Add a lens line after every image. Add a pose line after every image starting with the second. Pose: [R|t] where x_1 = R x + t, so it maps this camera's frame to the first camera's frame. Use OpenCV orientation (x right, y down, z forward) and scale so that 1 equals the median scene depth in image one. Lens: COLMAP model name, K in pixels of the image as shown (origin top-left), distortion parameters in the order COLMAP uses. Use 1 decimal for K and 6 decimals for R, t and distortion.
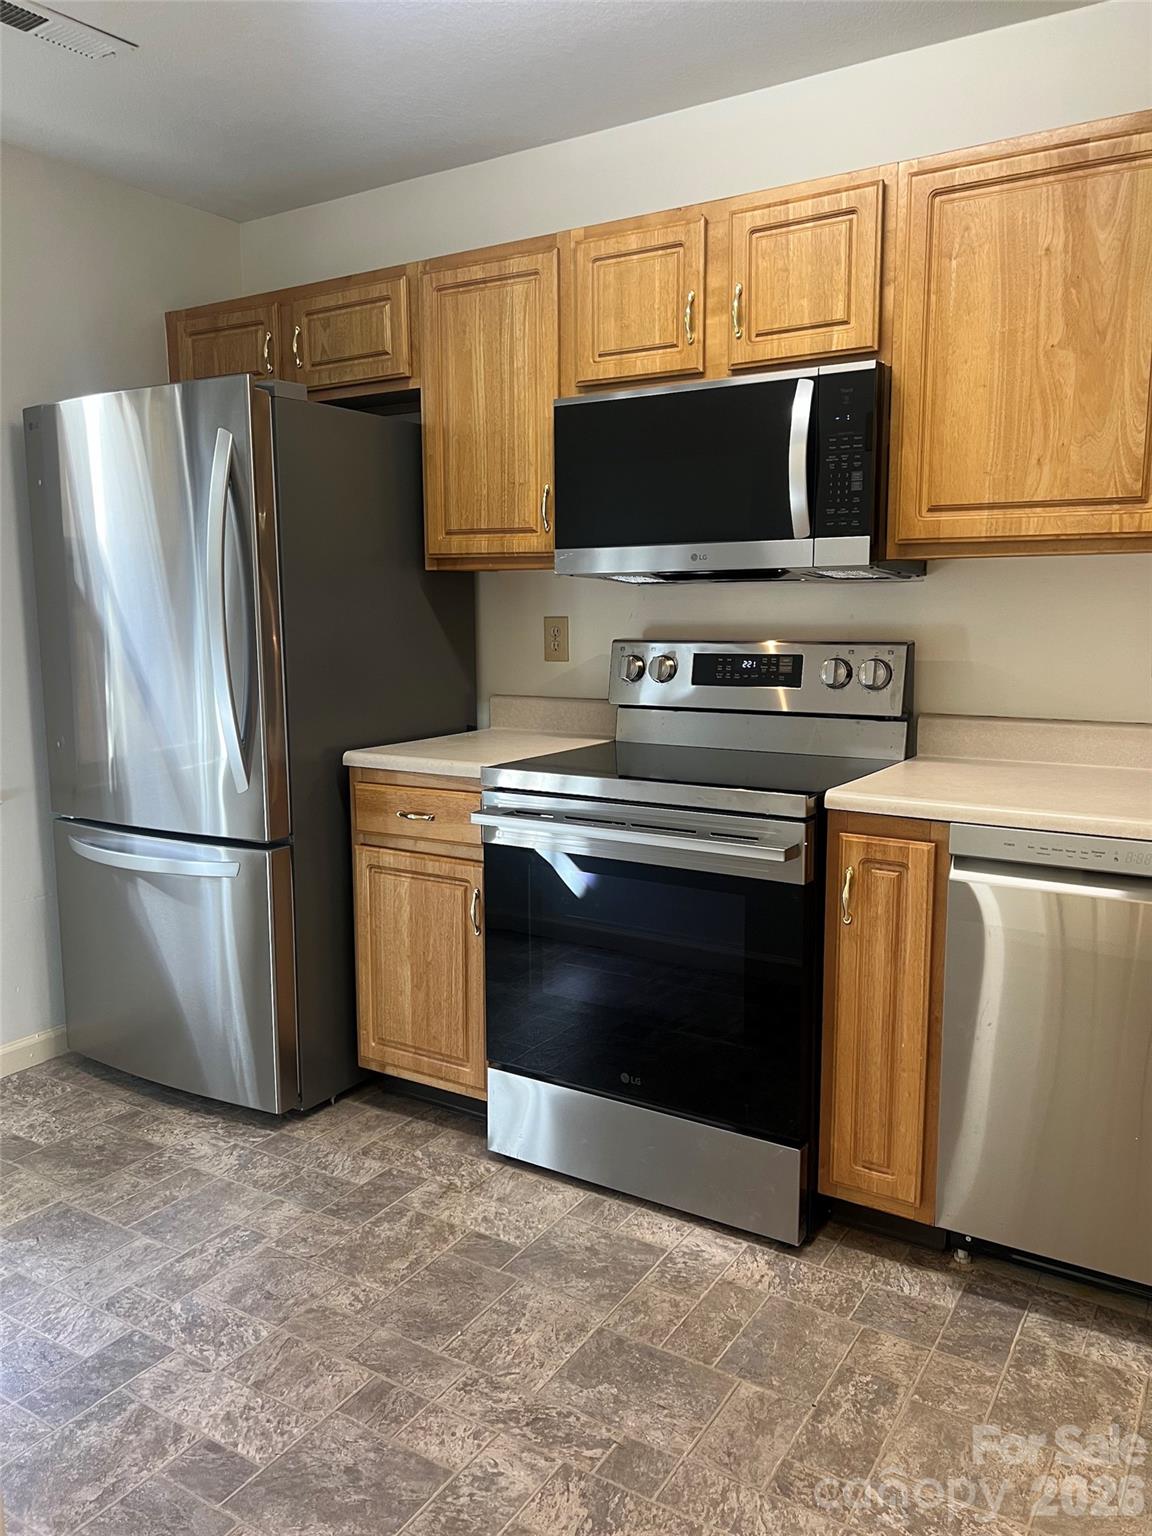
lens RADIAL K [[1170.0, 0, 576.0], [0, 1170.0, 768.0], [0, 0, 1]] dist [0.012834, -0.005193]
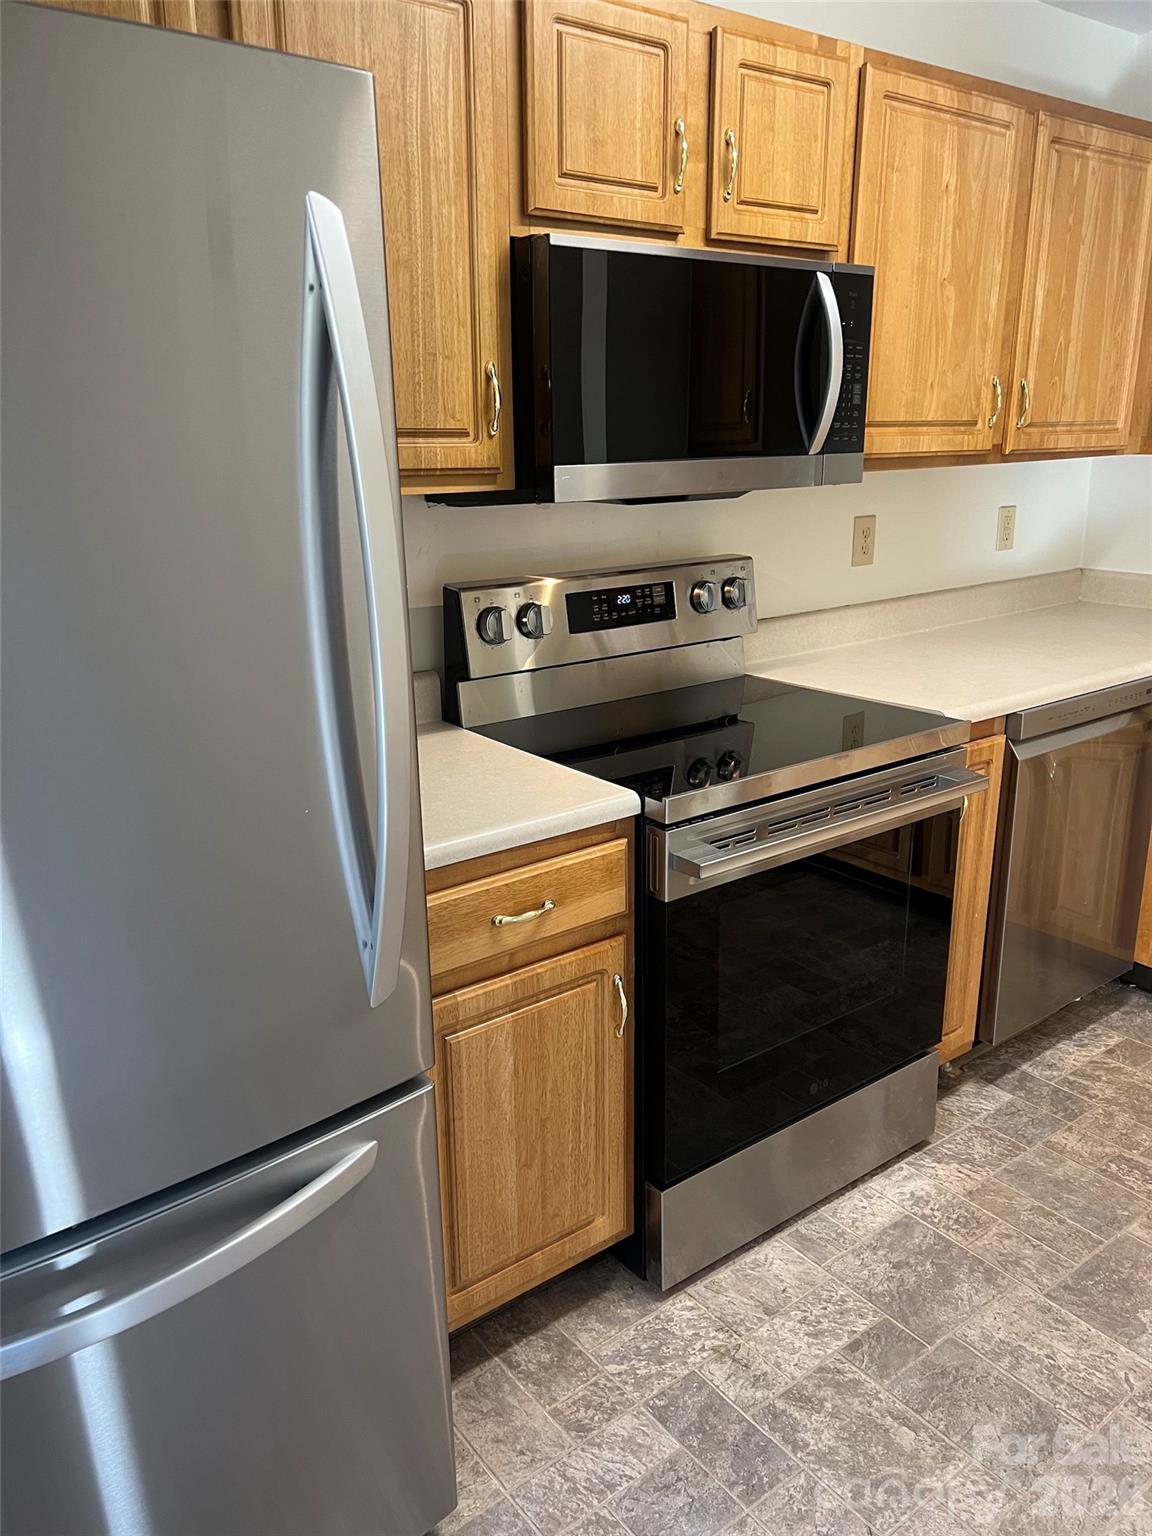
lens RADIAL K [[1149.5, 0, 575.1], [0, 1149.5, 775.3], [0, 0, 1]] dist [0.002871, -0.003586]
pose [[0.348923, -0.268093, 0.897986, -0.729243], [0.146285, 0.962043, 0.230377, -0.185003], [-0.925664, 0.050978, 0.374897, 0.830147]]
